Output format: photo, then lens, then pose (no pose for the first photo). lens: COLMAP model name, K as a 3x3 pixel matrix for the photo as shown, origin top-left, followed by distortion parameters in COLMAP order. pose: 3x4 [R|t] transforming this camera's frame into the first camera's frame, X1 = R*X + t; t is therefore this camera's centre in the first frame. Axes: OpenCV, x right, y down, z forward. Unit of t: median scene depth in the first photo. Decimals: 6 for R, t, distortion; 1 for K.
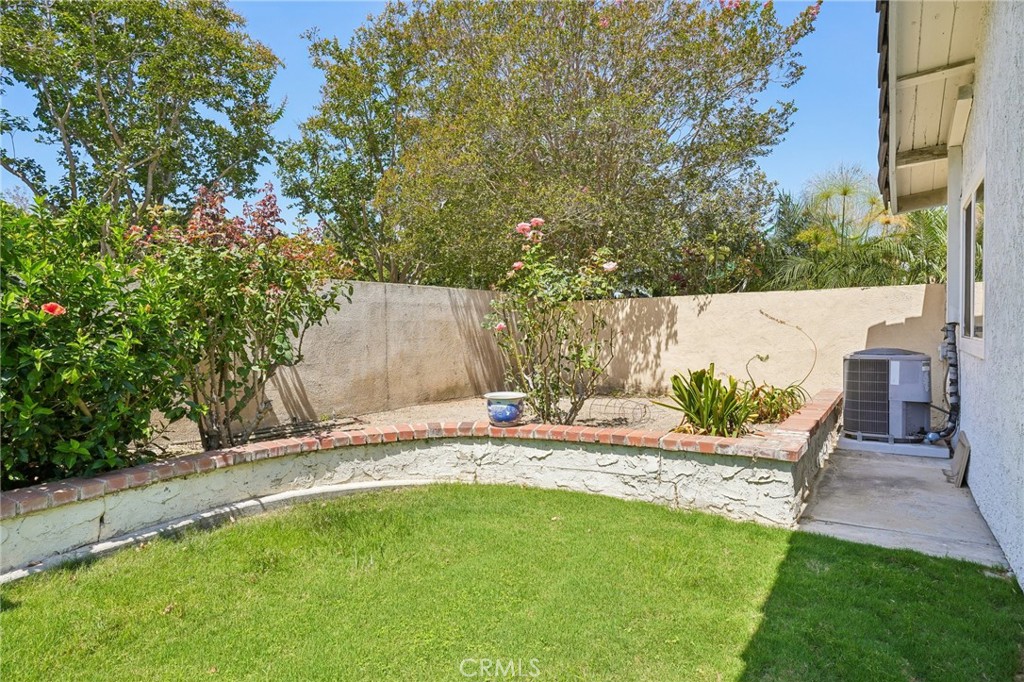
lens RADIAL K [[577.2, 0, 512.0], [0, 577.2, 341.0], [0, 0, 1]] dist [-0.020777, 0.001589]
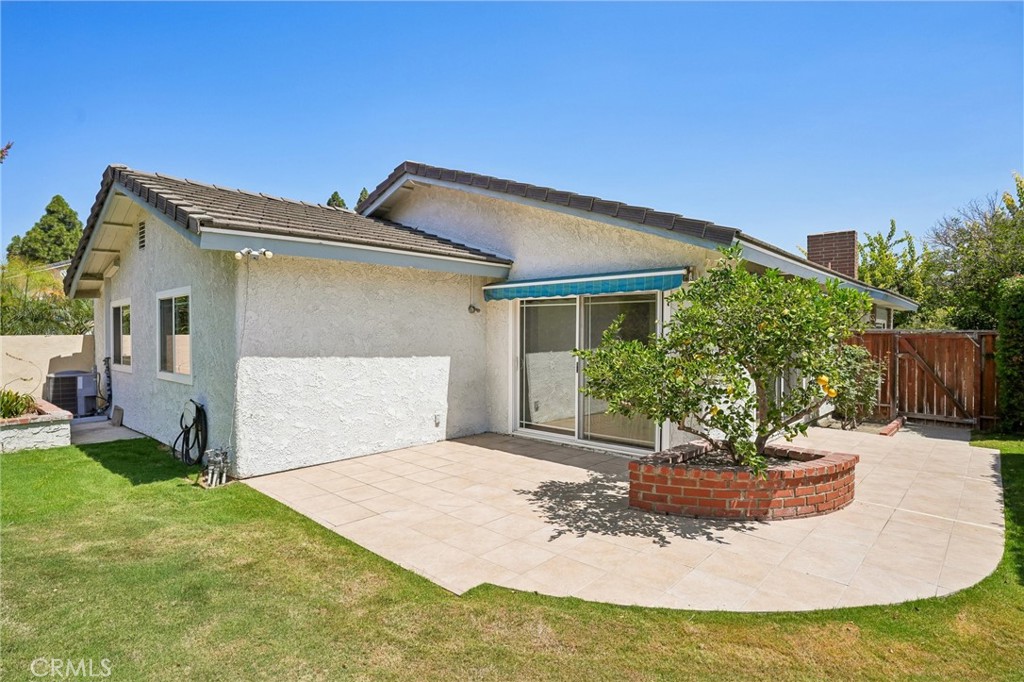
lens RADIAL K [[545.5, 0, 512.0], [0, 545.5, 341.0], [0, 0, 1]] dist [-0.003443, -0.000407]
pose [[0.167837, -0.005197, 0.985801, -0.983226], [0.026706, 0.999643, 0.000723, -0.052769], [-0.985453, 0.026205, 0.167916, -0.843565]]
